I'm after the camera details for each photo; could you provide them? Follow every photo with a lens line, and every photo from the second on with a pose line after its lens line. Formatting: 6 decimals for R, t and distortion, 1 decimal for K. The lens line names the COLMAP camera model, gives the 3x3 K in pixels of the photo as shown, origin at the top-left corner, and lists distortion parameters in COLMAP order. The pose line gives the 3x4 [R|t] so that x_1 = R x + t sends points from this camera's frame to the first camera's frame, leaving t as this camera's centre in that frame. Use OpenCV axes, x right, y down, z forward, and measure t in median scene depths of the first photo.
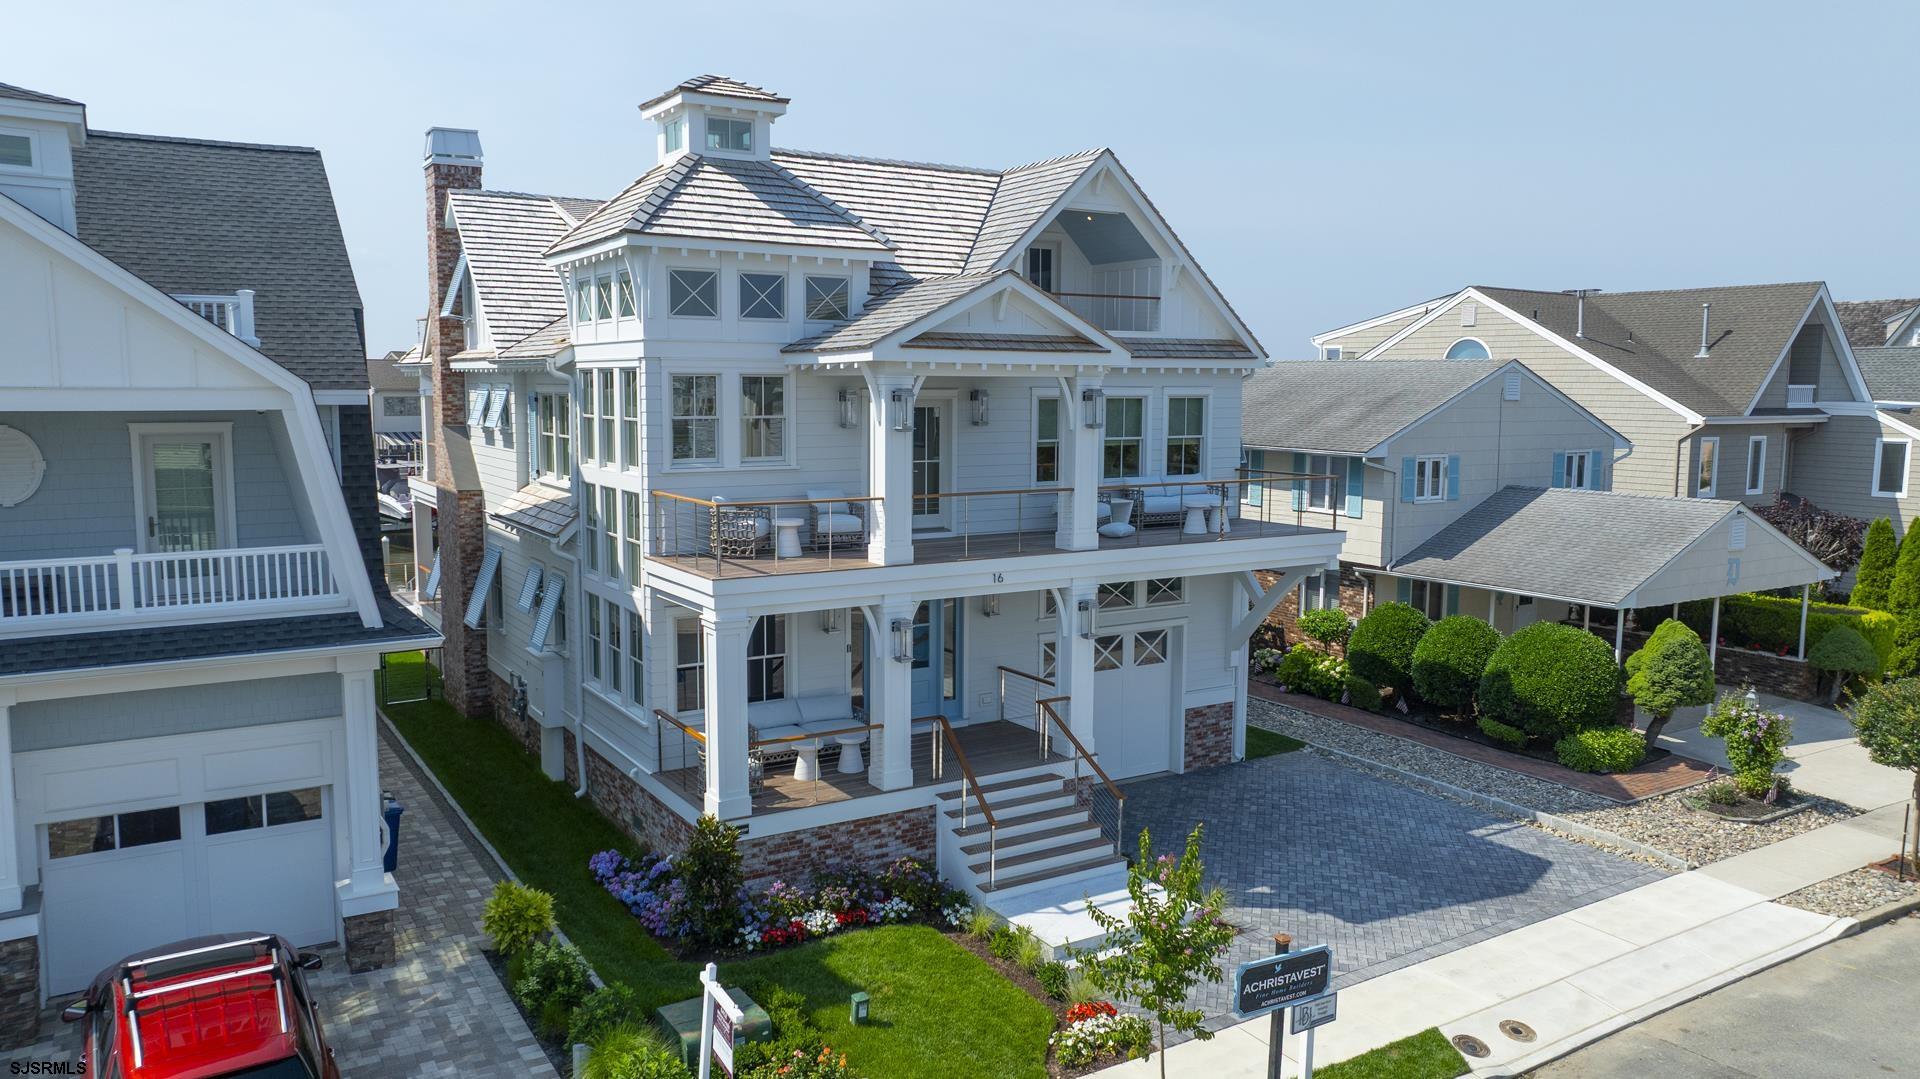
lens RADIAL K [[1360.2, 0, 960.0], [0, 1360.2, 539.5], [0, 0, 1]] dist [-0.023227, 0.005157]
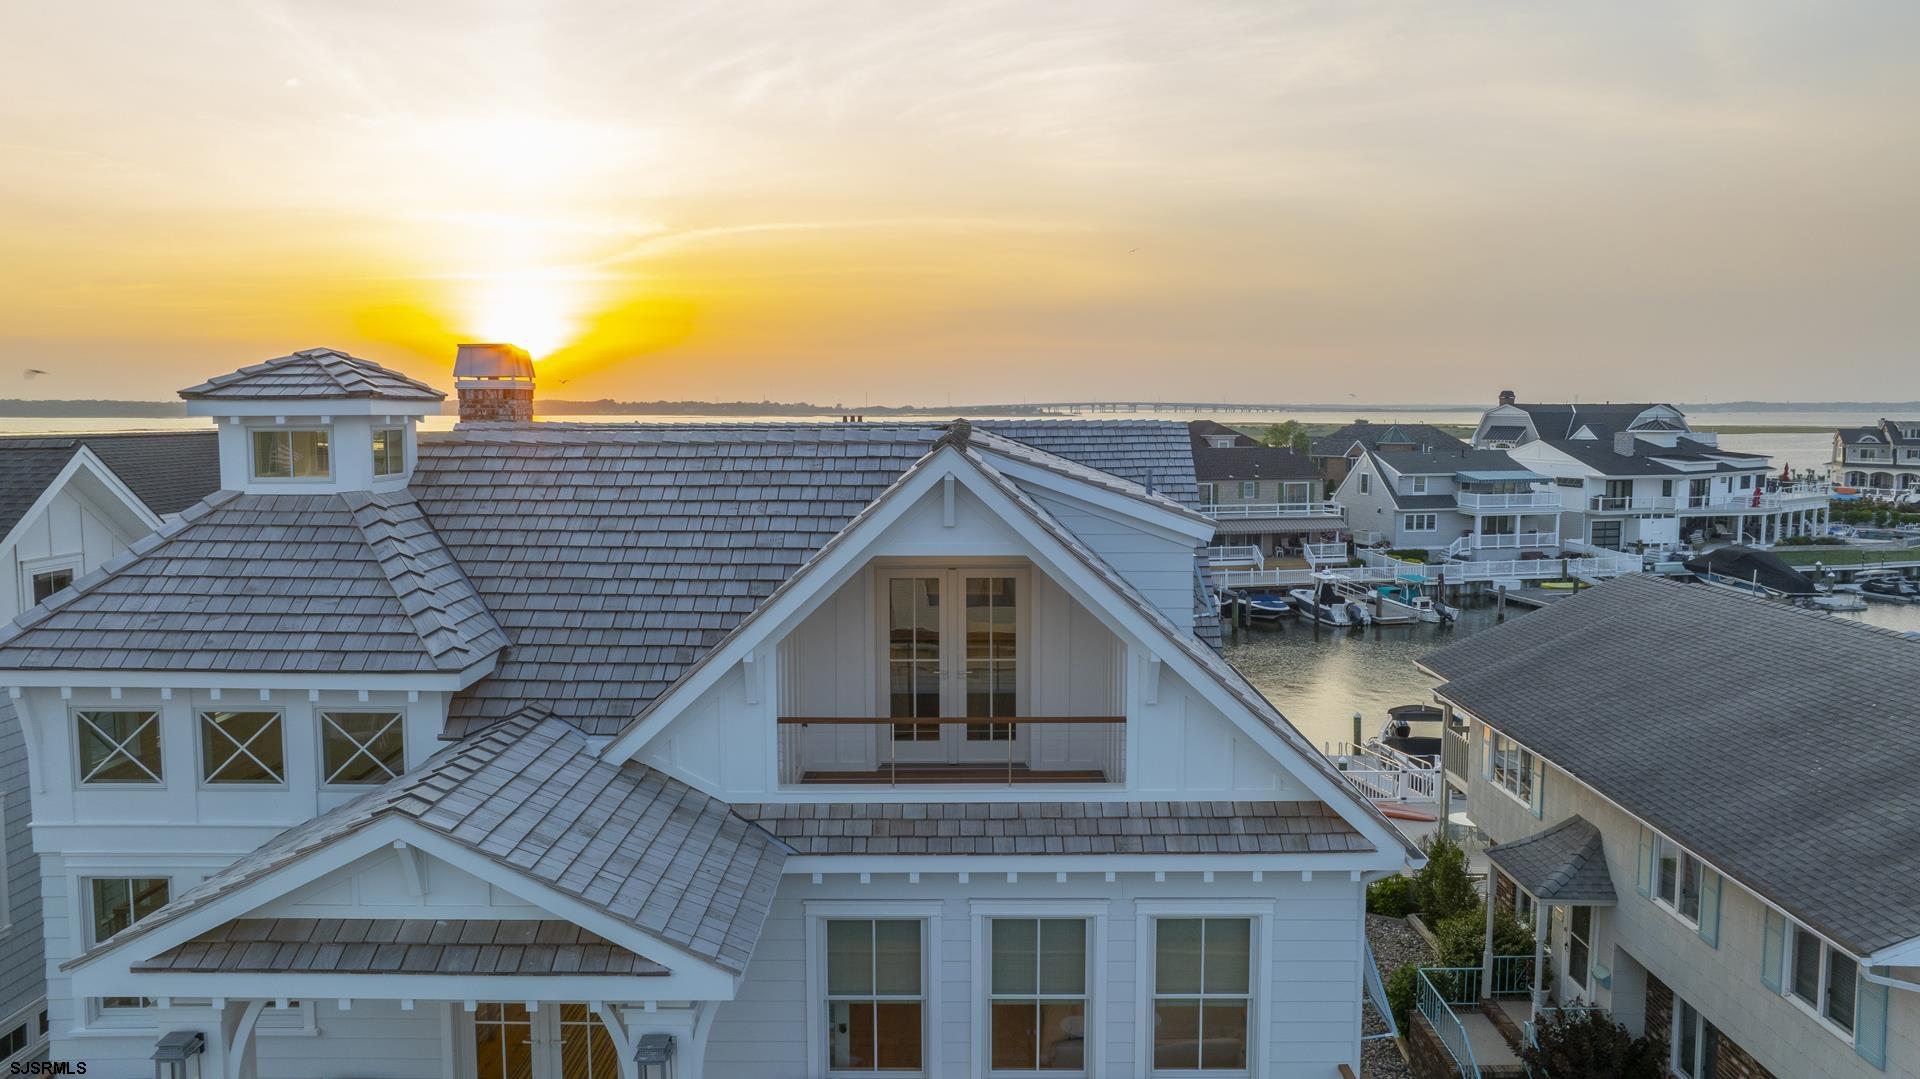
lens RADIAL K [[1363.3, 0, 960.0], [0, 1363.3, 539.5], [0, 0, 1]] dist [-0.038416, 0.043830]
pose [[0.845194, 0.046116, -0.532466, 0.421721], [-0.057067, 0.998362, -0.004117, -0.283829], [0.531404, 0.033866, 0.846441, 0.667284]]
